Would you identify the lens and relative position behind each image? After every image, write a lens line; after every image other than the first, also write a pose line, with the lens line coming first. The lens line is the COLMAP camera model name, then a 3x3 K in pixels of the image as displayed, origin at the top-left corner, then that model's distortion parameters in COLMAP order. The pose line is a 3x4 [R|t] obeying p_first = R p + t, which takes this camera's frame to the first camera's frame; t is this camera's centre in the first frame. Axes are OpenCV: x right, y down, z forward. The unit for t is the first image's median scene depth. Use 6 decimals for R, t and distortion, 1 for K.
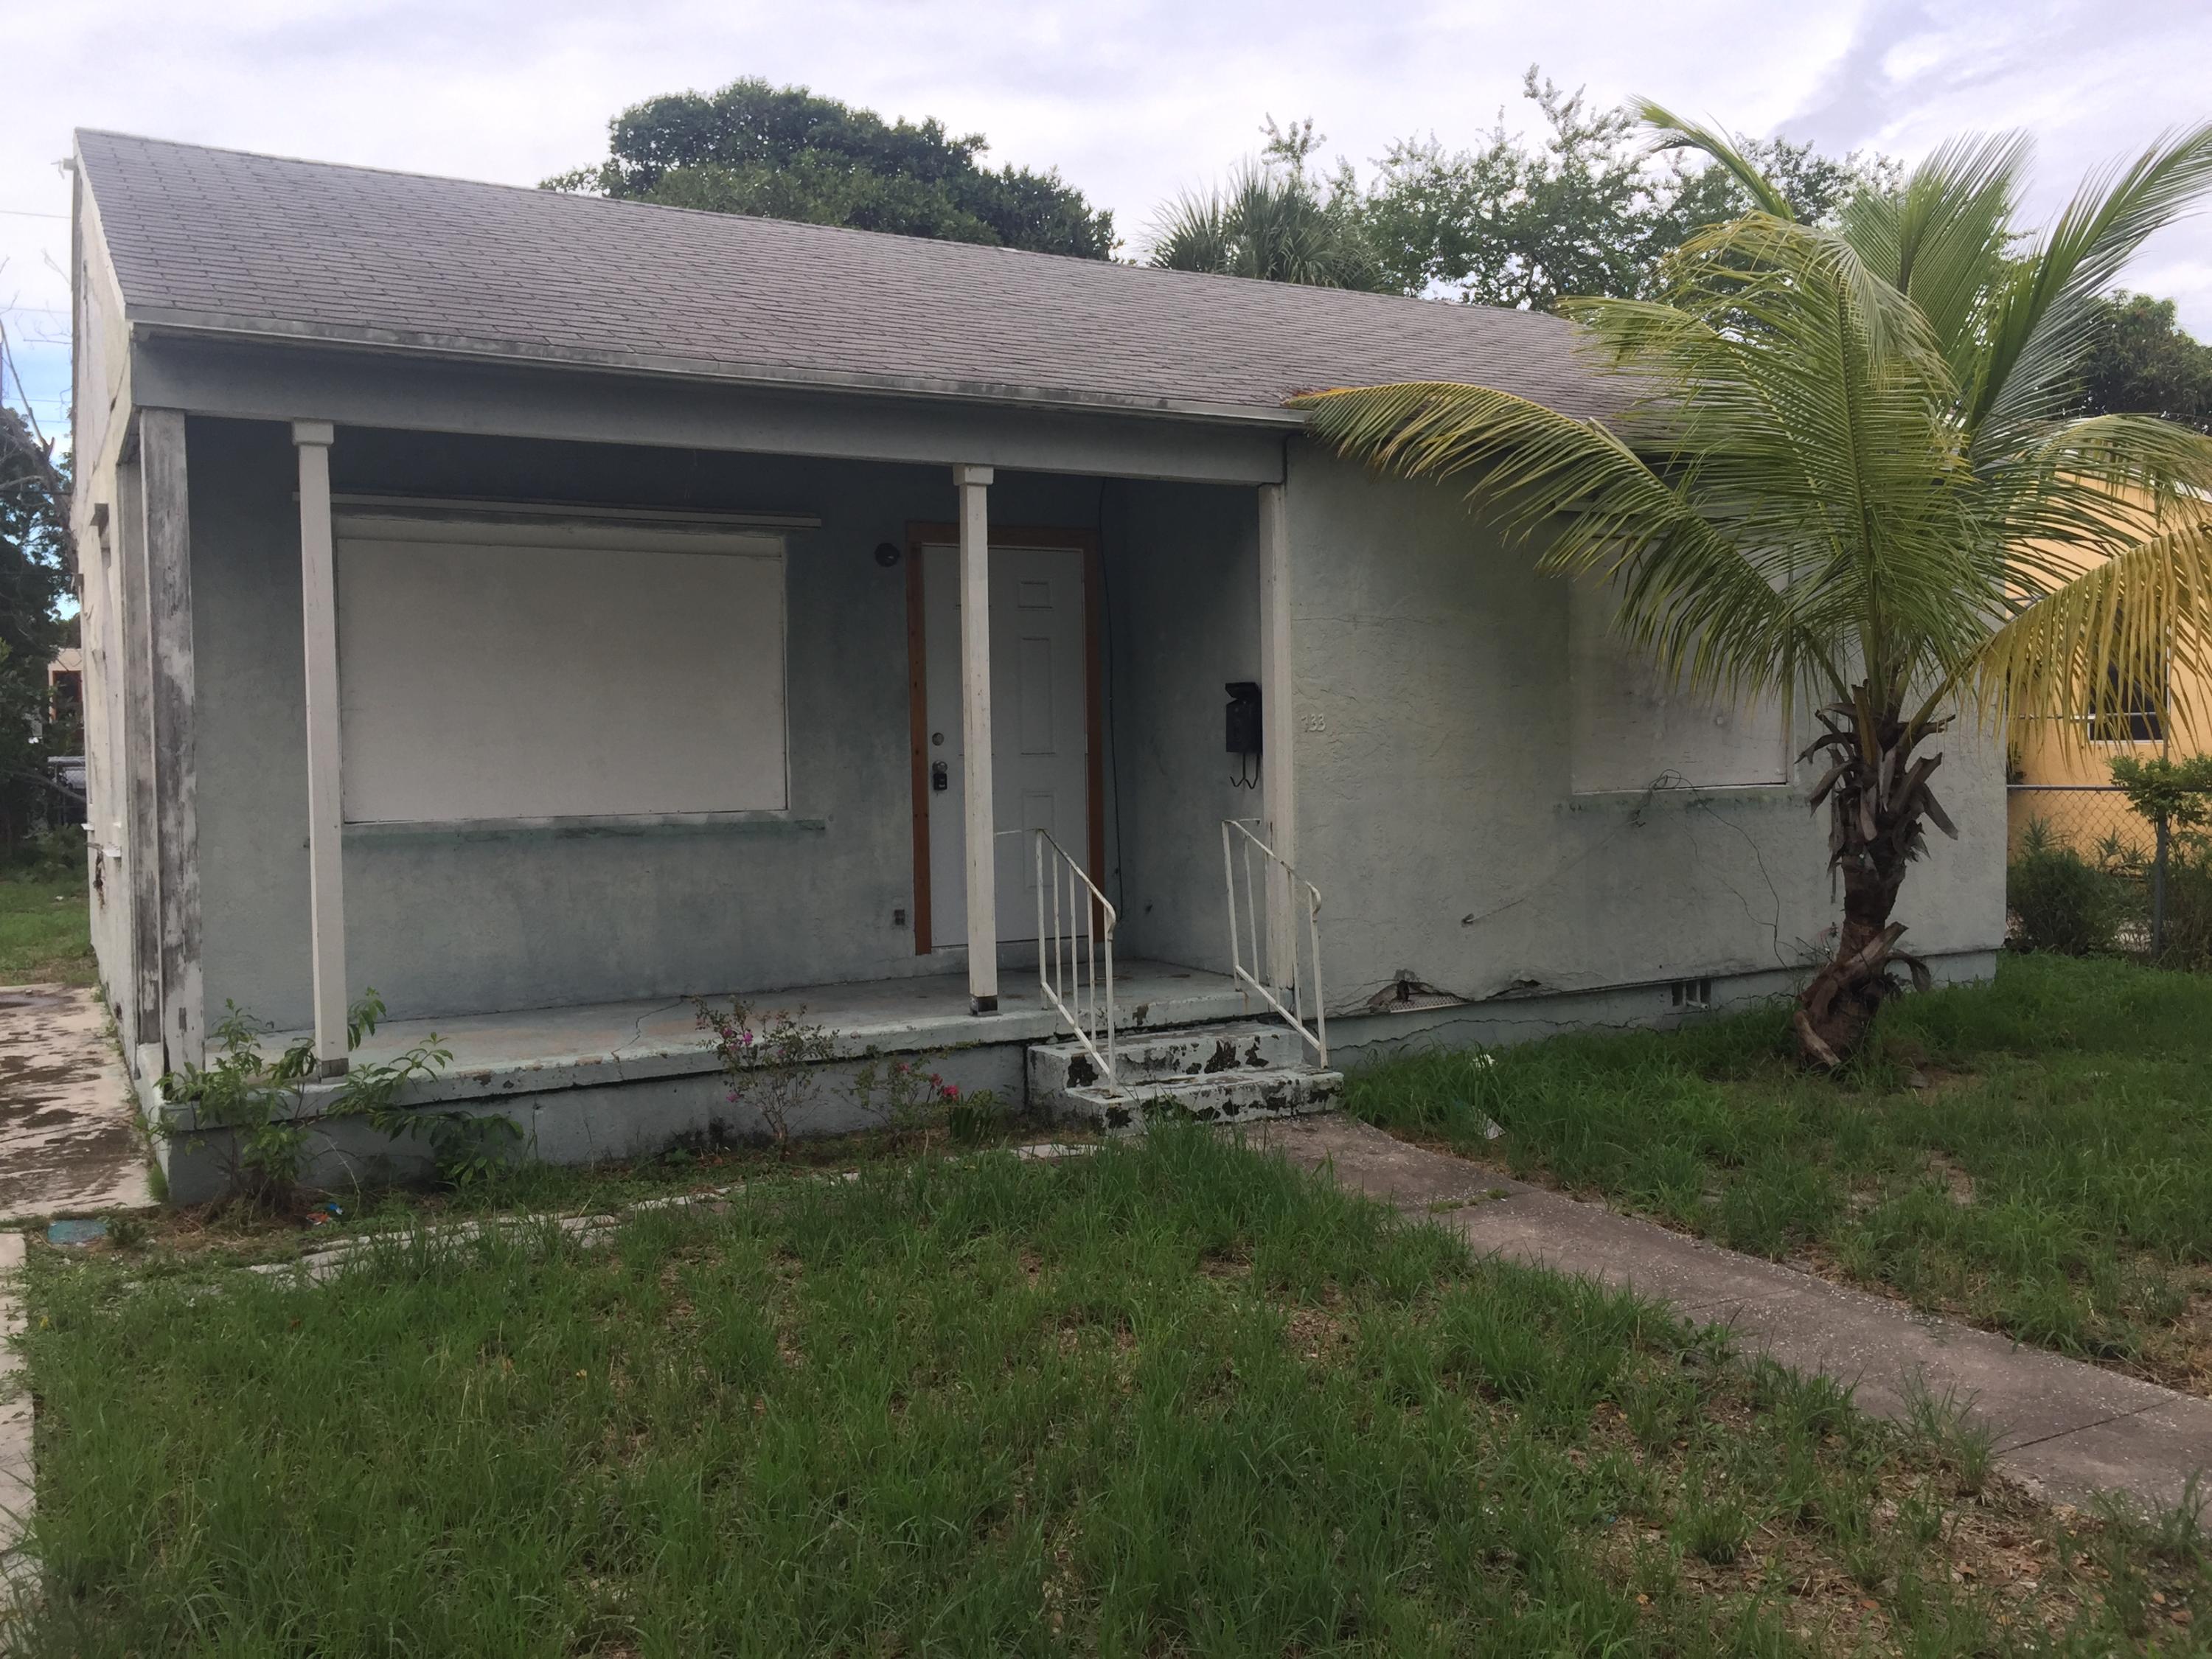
lens RADIAL K [[1907.3, 0, 1122.4], [0, 1907.3, 808.5], [0, 0, 1]] dist [0.060085, -0.078140]
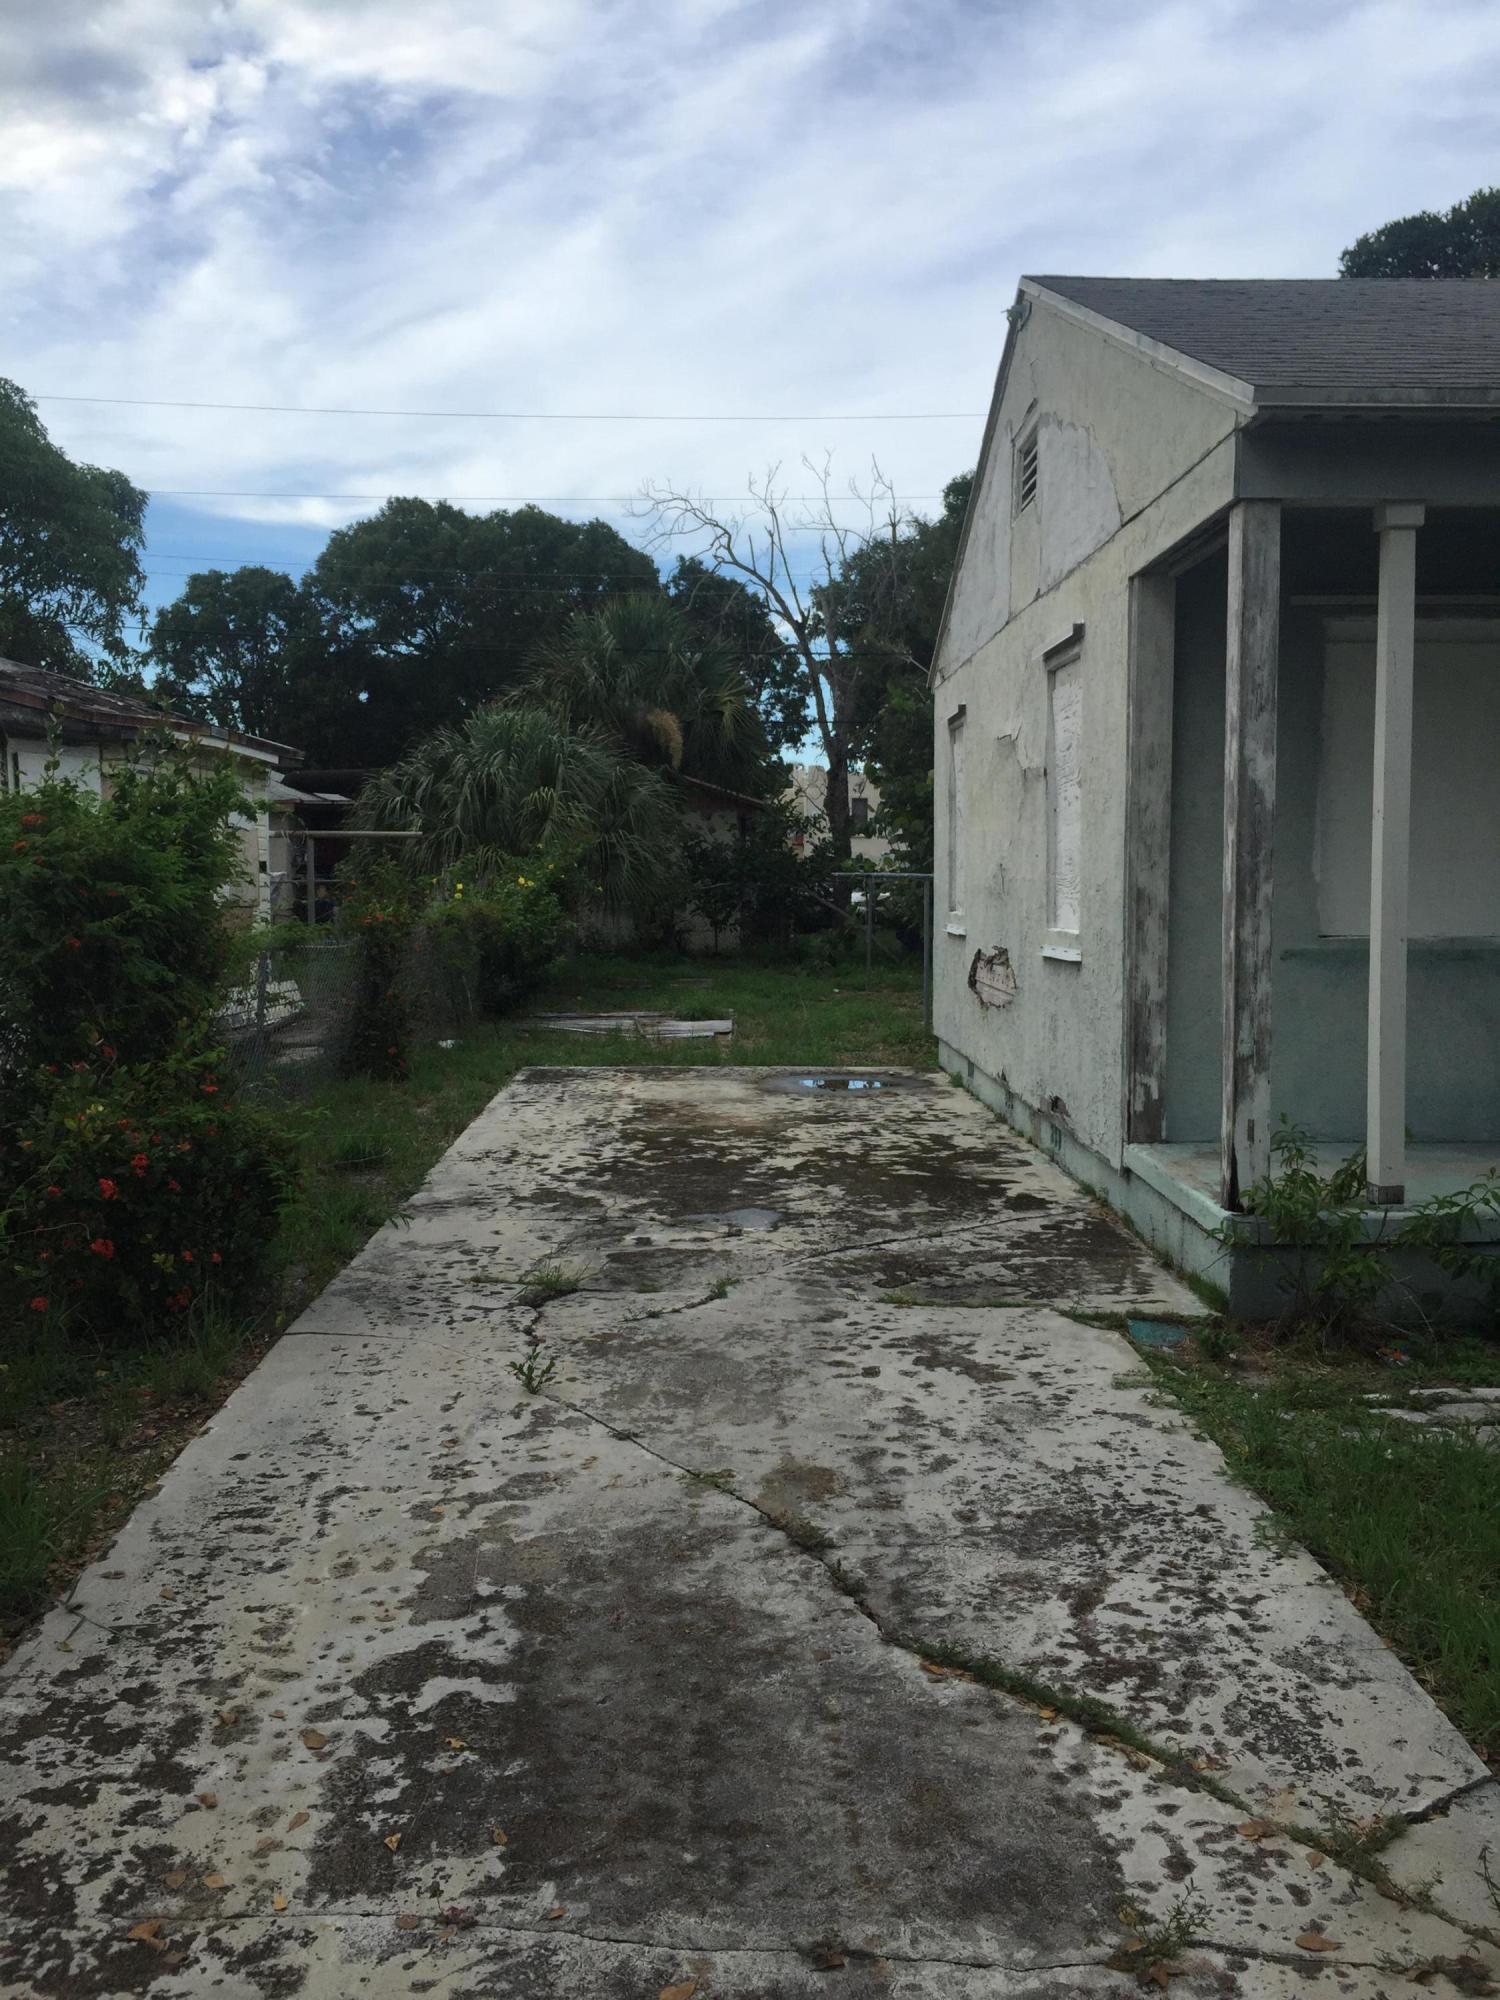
lens RADIAL K [[1724.5, 0, 749.5], [0, 1724.5, 1001.4], [0, 0, 1]] dist [0.060085, -0.078140]
pose [[0.875966, 0.049847, -0.479791, -0.221306], [-0.029792, 0.998338, 0.049327, 0.005721], [0.481453, -0.028915, 0.875995, 0.081806]]
